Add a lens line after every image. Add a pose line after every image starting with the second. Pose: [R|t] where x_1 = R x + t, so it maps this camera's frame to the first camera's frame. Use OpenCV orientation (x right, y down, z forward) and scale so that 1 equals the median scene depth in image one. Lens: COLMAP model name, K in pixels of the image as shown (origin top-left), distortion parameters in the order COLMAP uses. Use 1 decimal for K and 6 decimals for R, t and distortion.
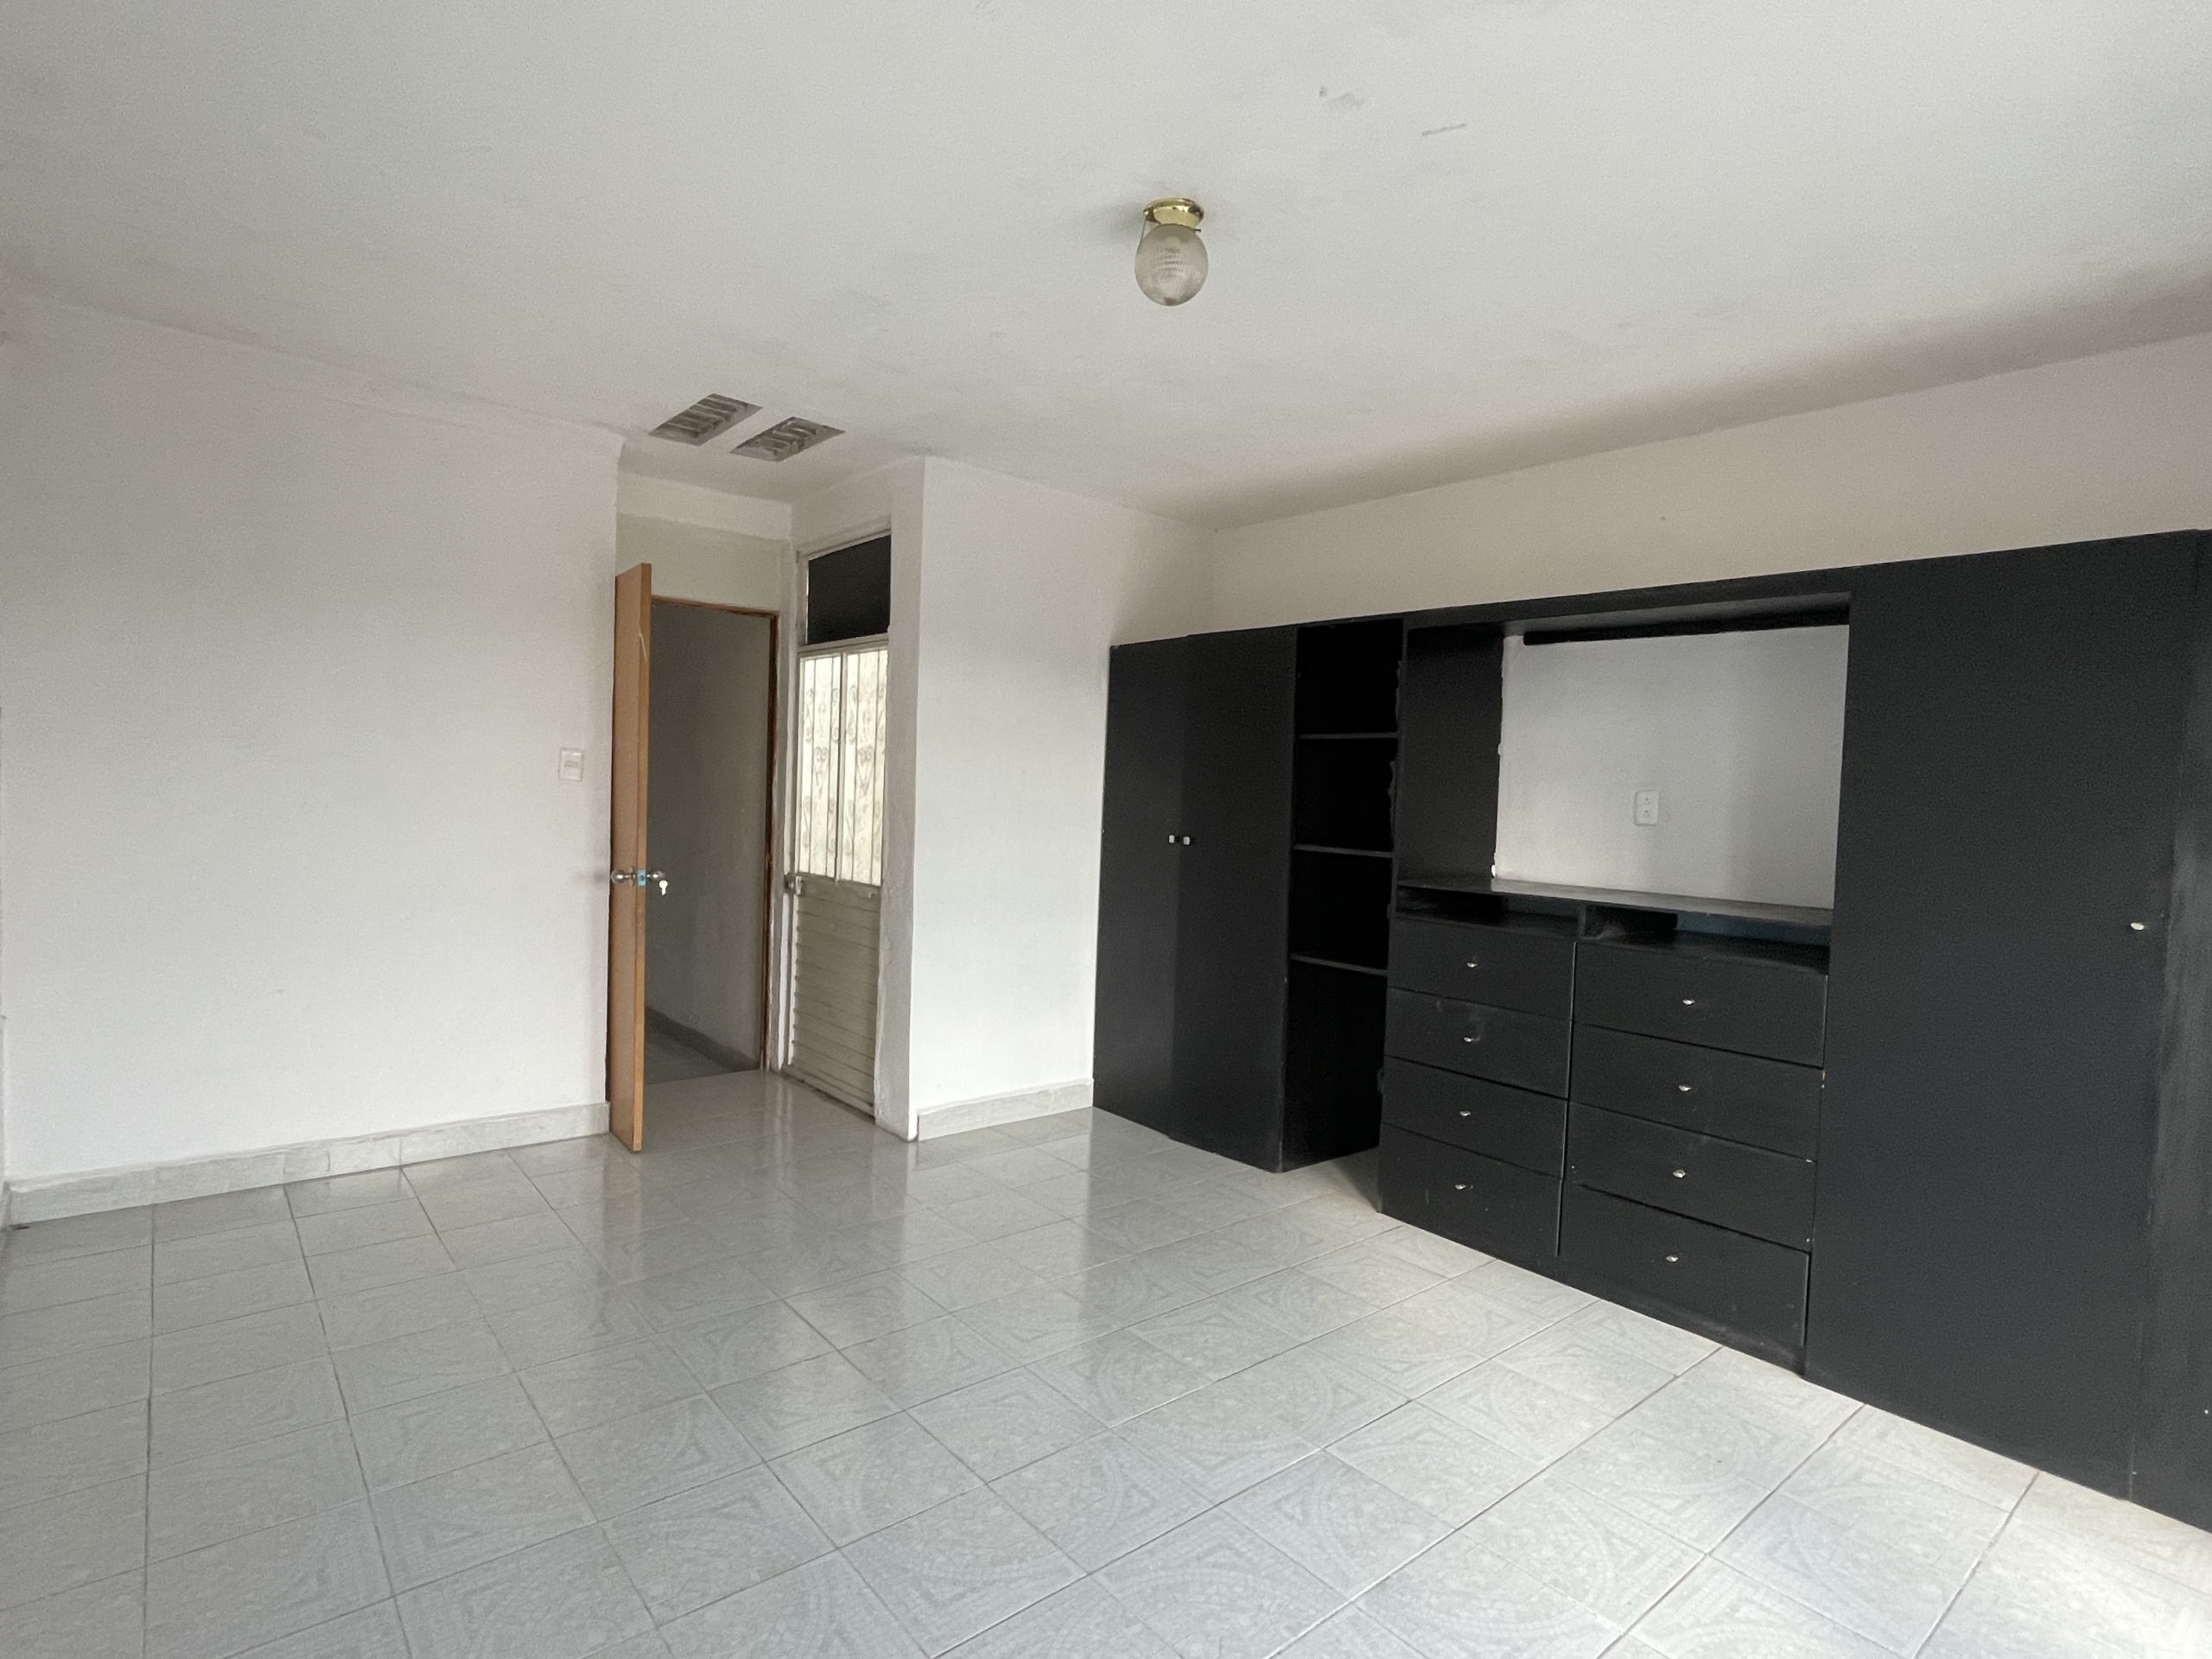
lens RADIAL K [[1117.5, 0, 1107.3], [0, 1117.5, 828.4], [0, 0, 1]] dist [-0.000027, -0.000102]
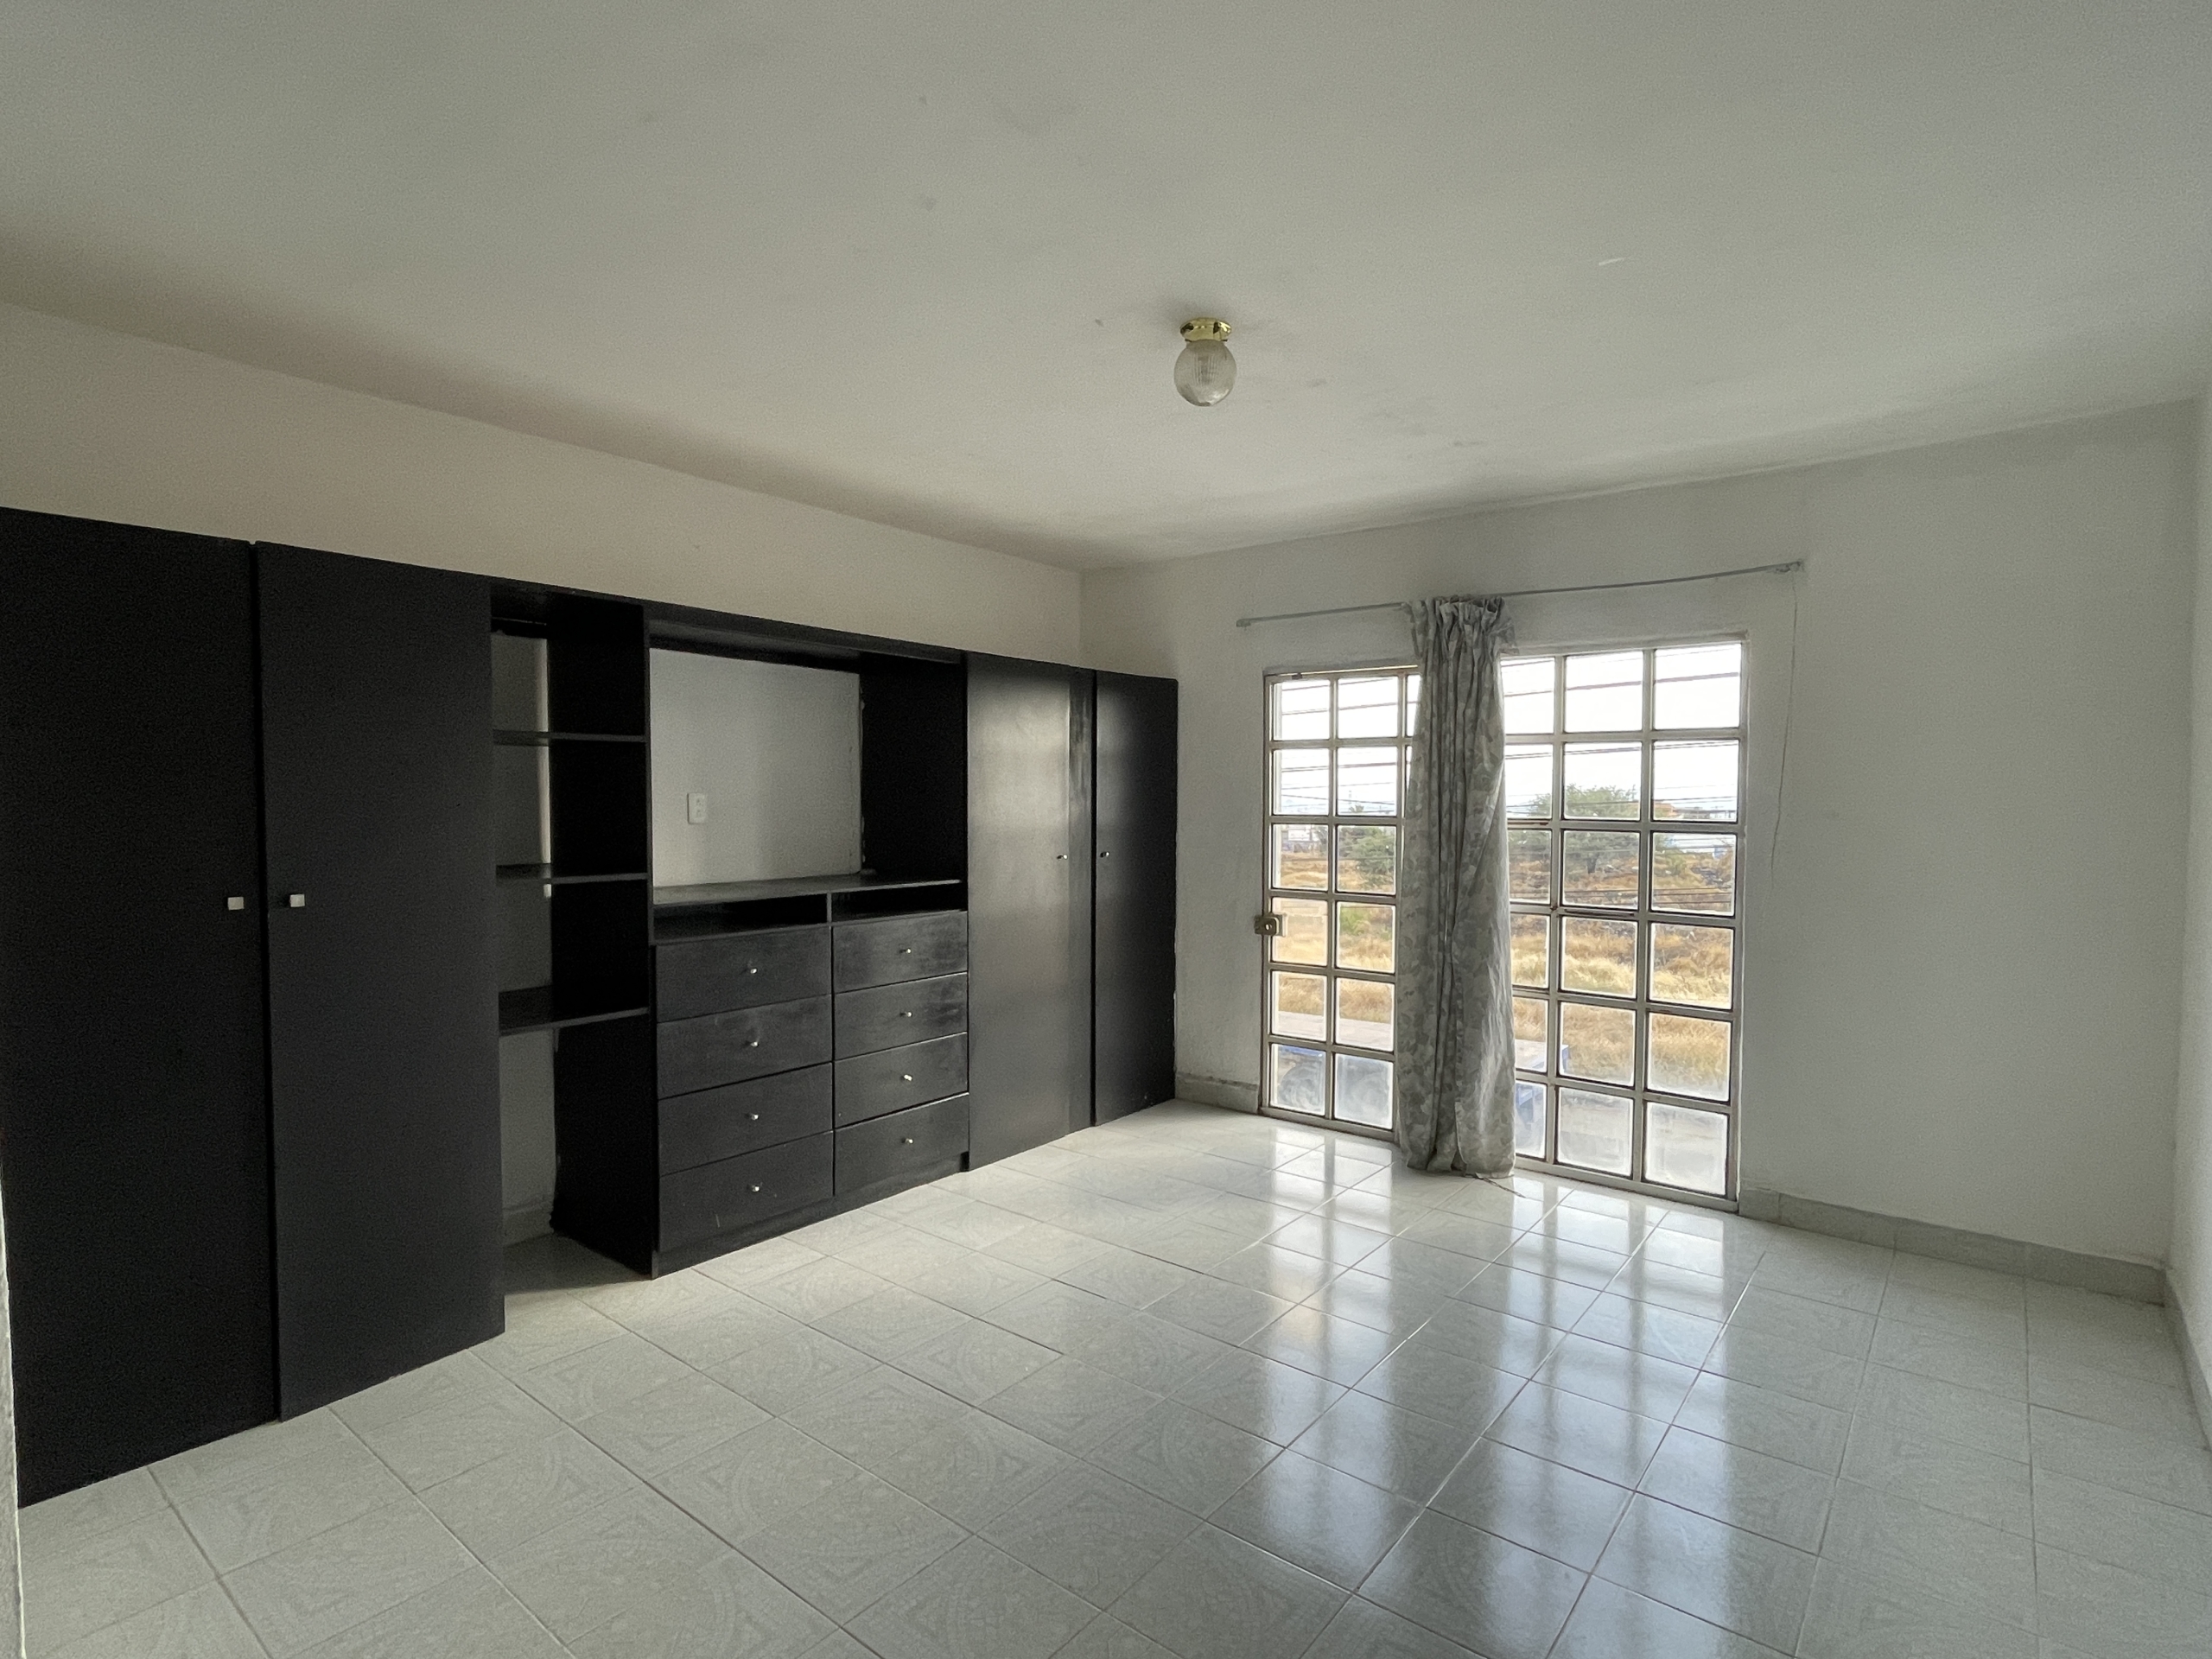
lens RADIAL K [[1117.5, 0, 1107.3], [0, 1117.5, 836.0], [0, 0, 1]] dist [-0.000027, -0.000102]
pose [[-0.201576, -0.072629, 0.976776, -0.760238], [0.017462, 0.996822, 0.077724, -0.078190], [-0.979317, 0.032724, -0.199667, 0.923788]]
